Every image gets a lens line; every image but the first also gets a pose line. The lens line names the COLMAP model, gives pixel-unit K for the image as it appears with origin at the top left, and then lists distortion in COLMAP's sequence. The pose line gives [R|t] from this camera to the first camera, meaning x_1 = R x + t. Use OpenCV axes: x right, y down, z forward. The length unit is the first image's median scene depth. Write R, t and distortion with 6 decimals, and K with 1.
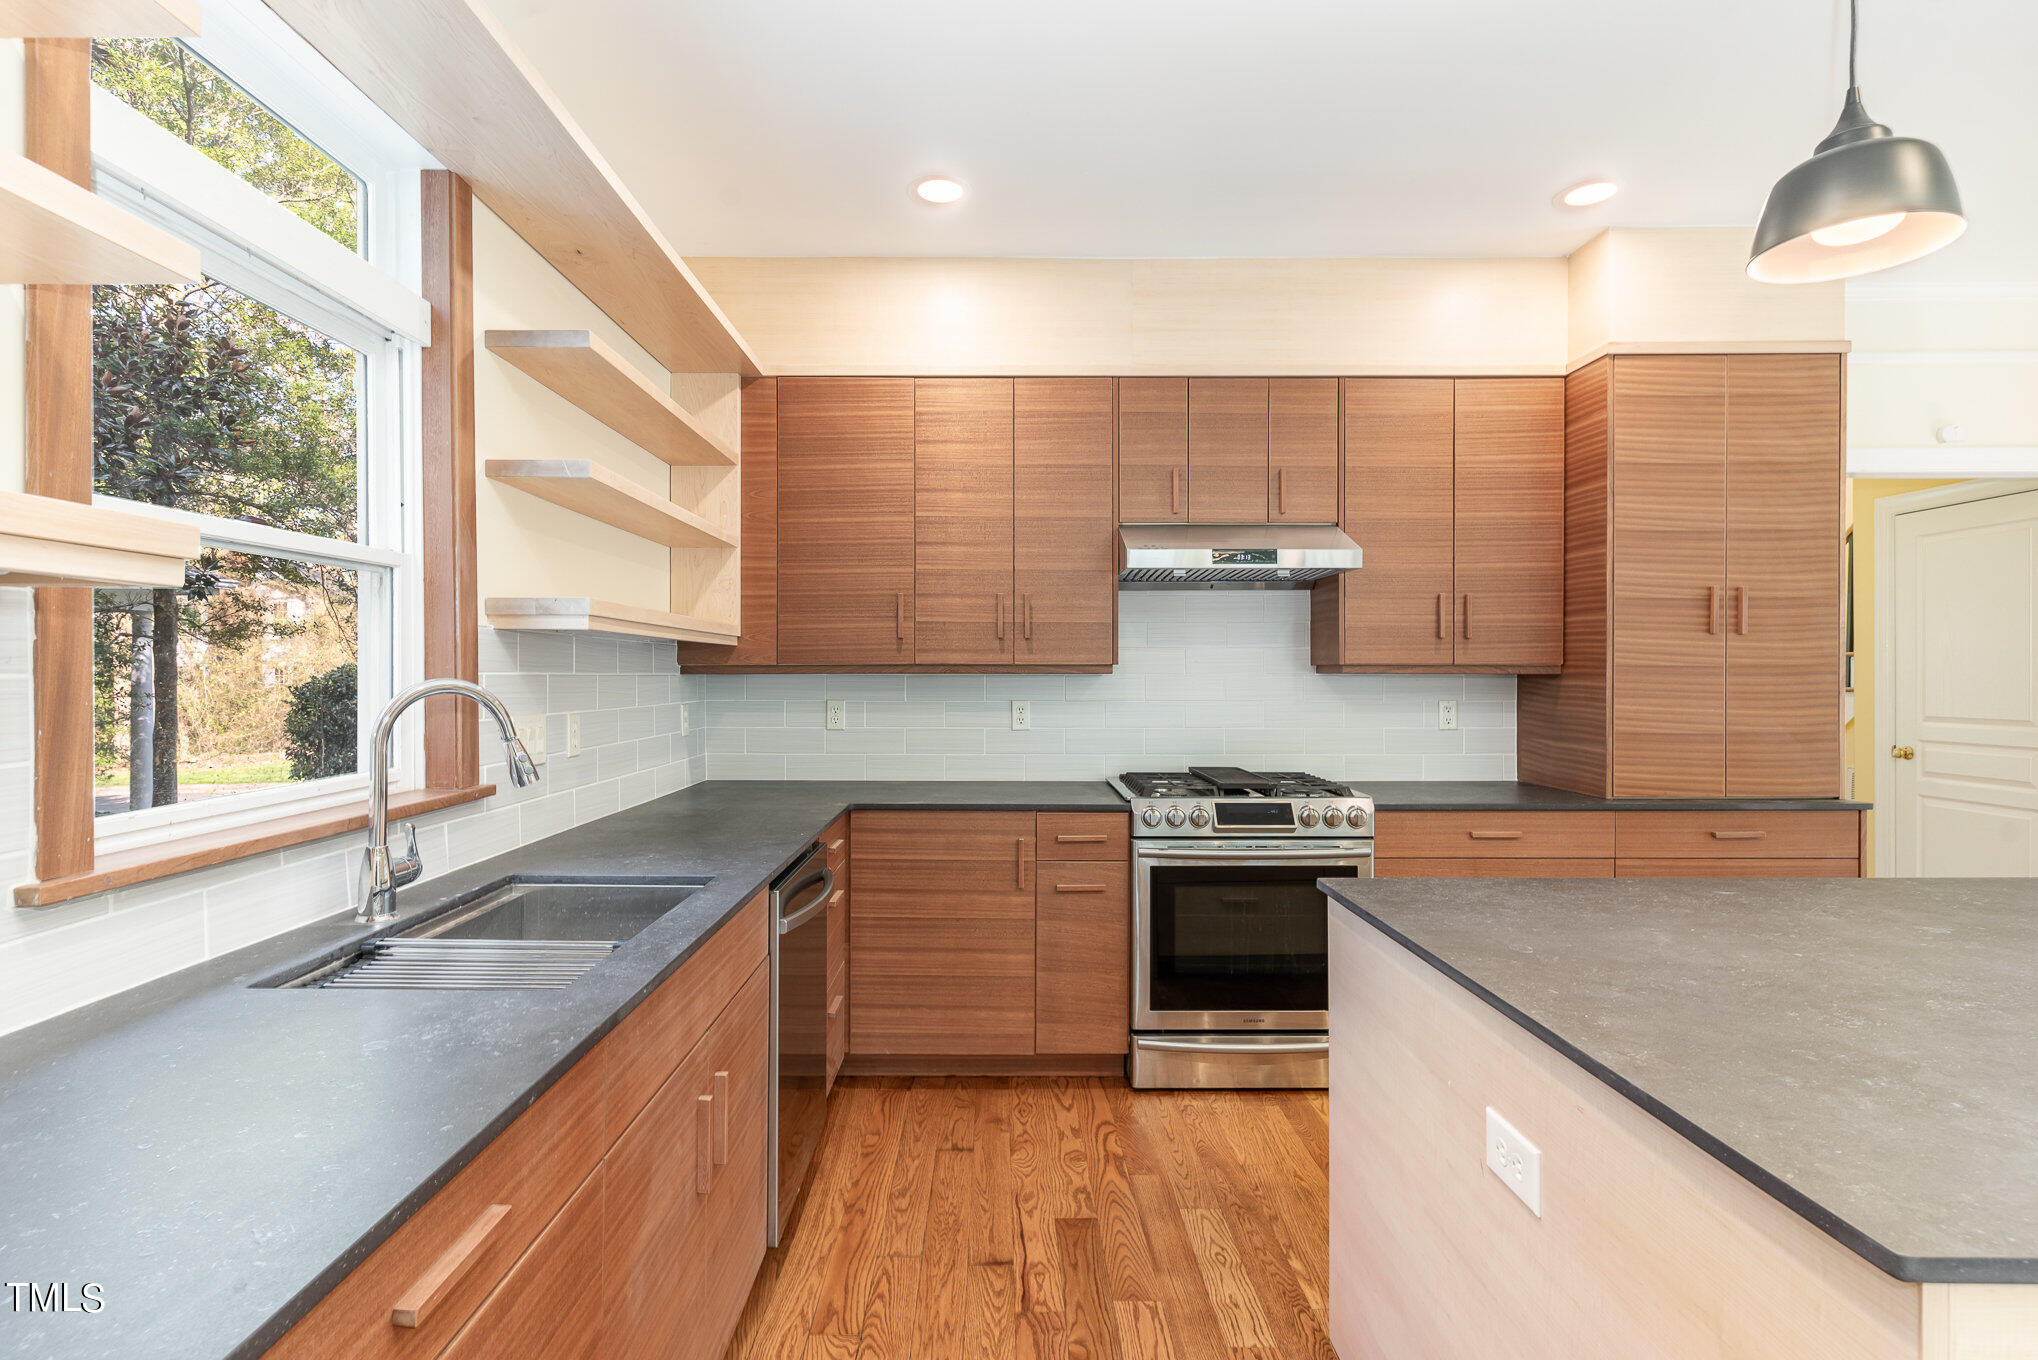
lens RADIAL K [[996.1, 0, 1000.5], [0, 996.1, 675.2], [0, 0, 1]] dist [0.002553, 0.000174]
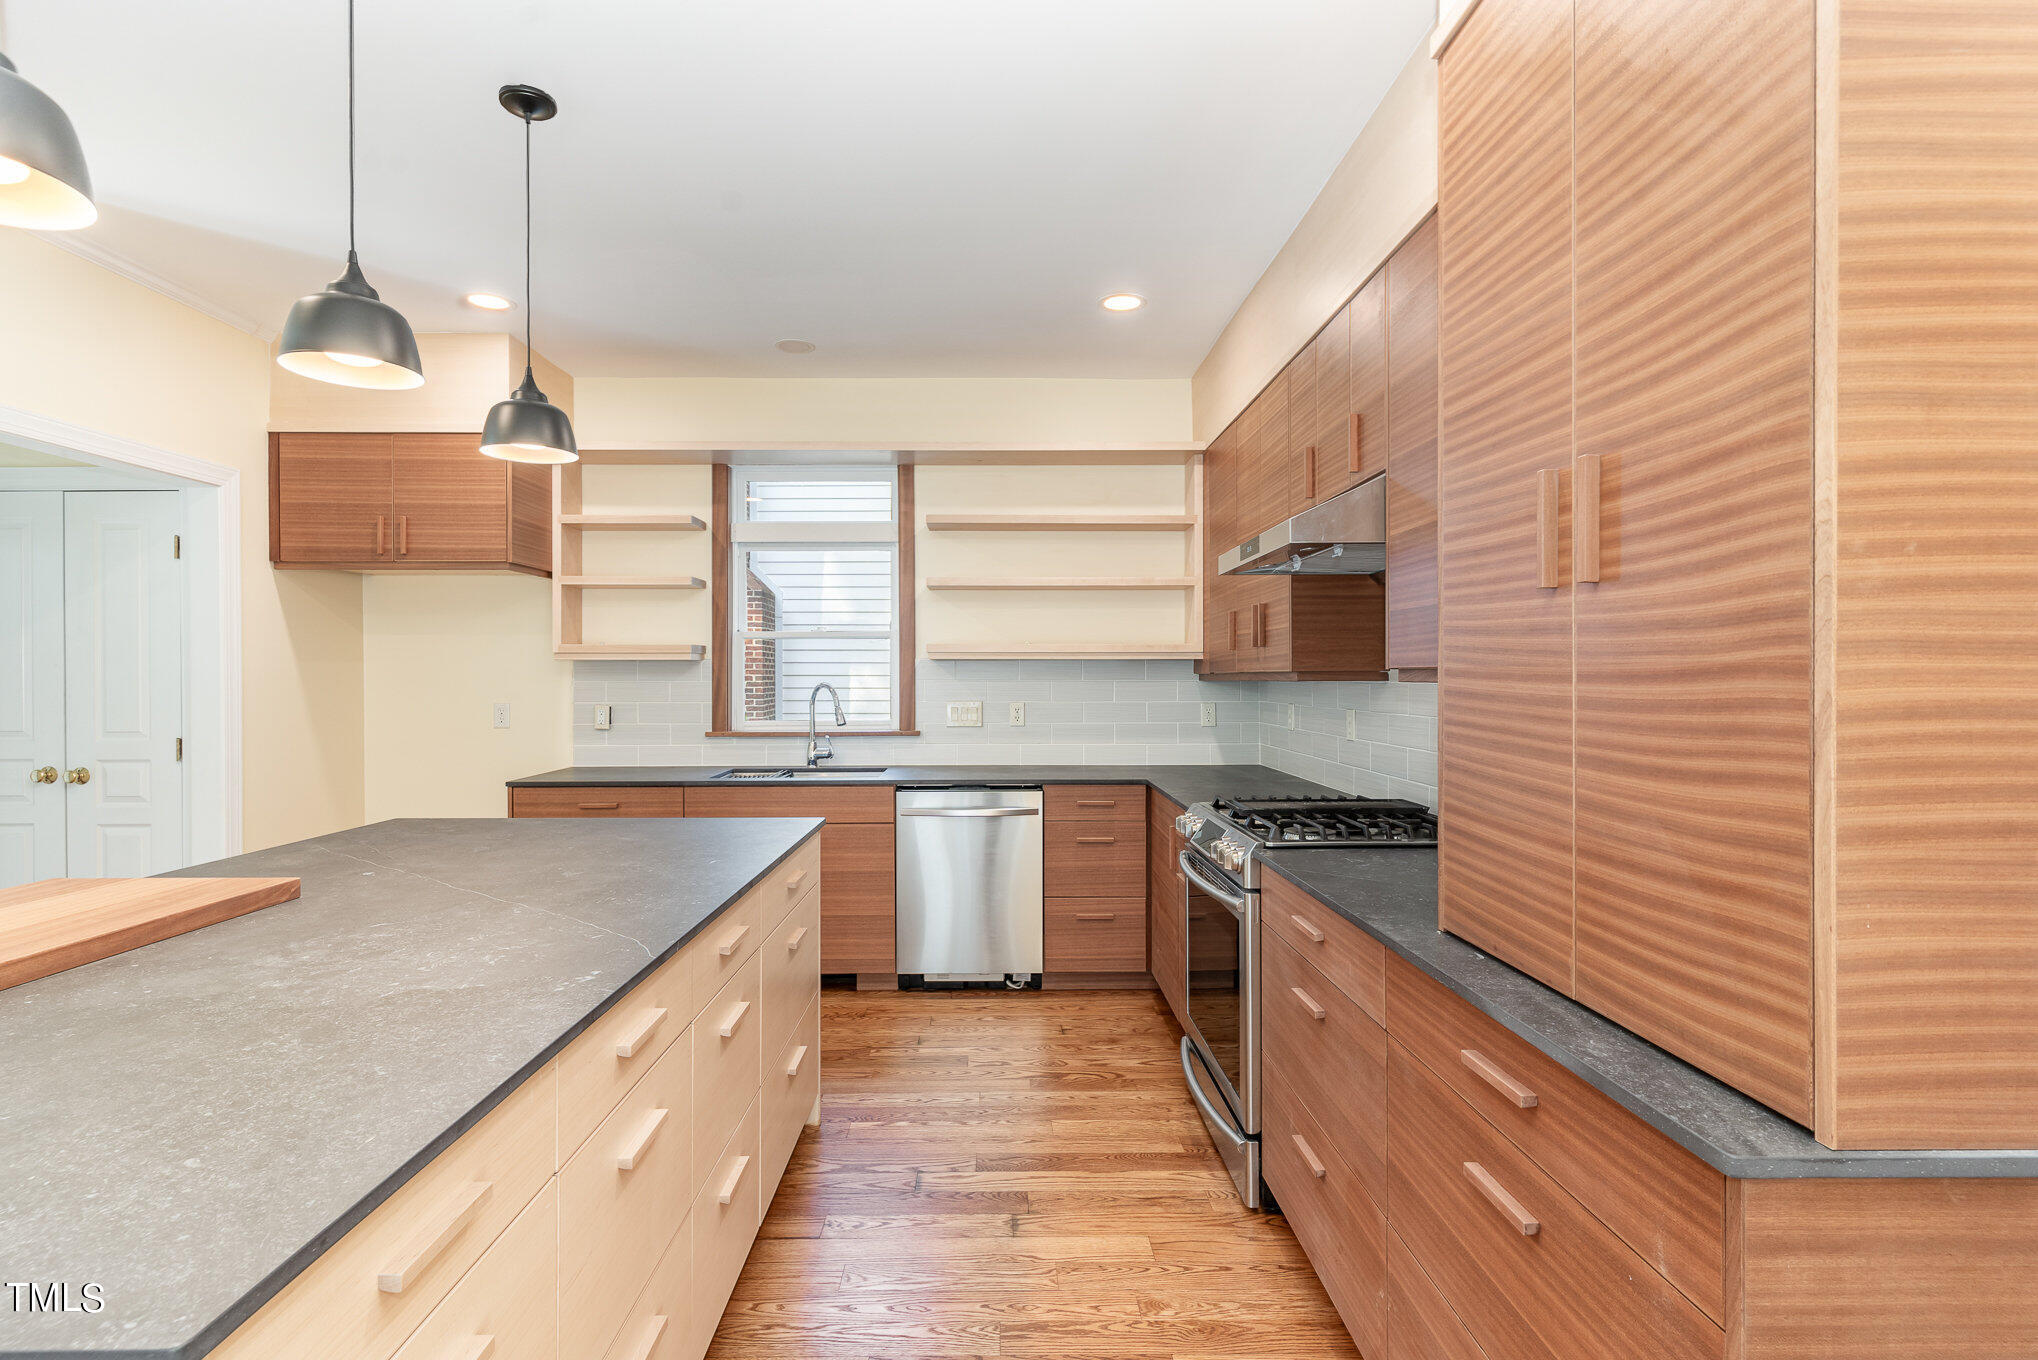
lens RADIAL K [[996.1, 0, 1007.0], [0, 996.1, 684.3], [0, 0, 1]] dist [0.002553, 0.000174]
pose [[0.004045, 0.002726, -0.999988, 1.197531], [-0.000816, 0.999996, 0.002722, 0.000643], [0.999991, 0.000805, 0.004047, 0.837607]]
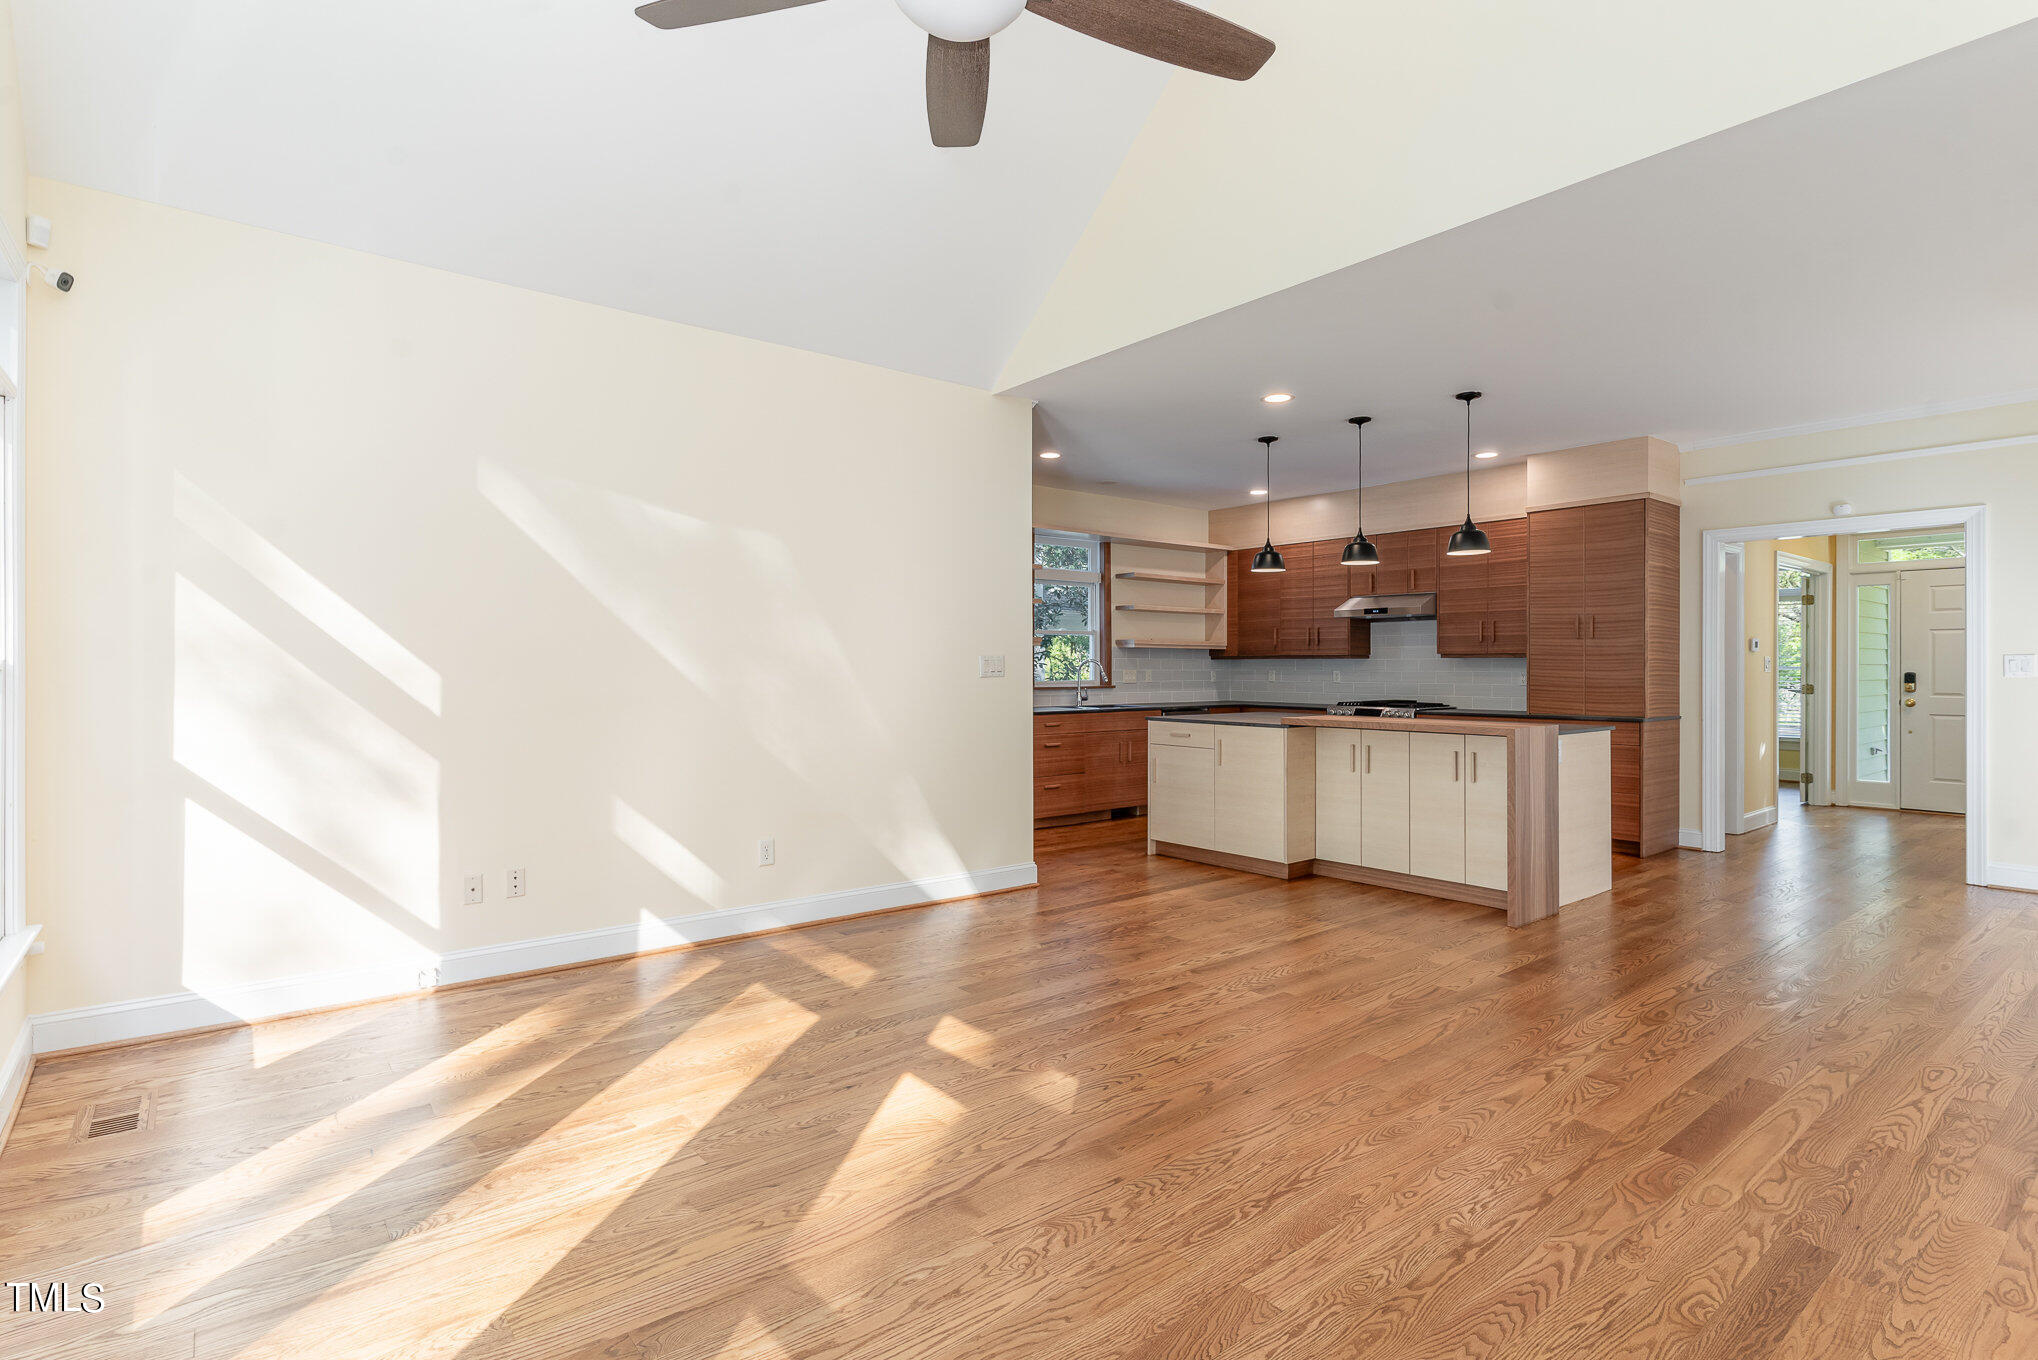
lens RADIAL K [[996.1, 0, 1025.0], [0, 996.1, 666.8], [0, 0, 1]] dist [0.002553, 0.000174]
pose [[0.633709, -0.002619, -0.773567, 1.730818], [-0.004641, 0.999963, -0.007187, 0.045431], [0.773558, 0.008145, 0.633674, -1.344897]]
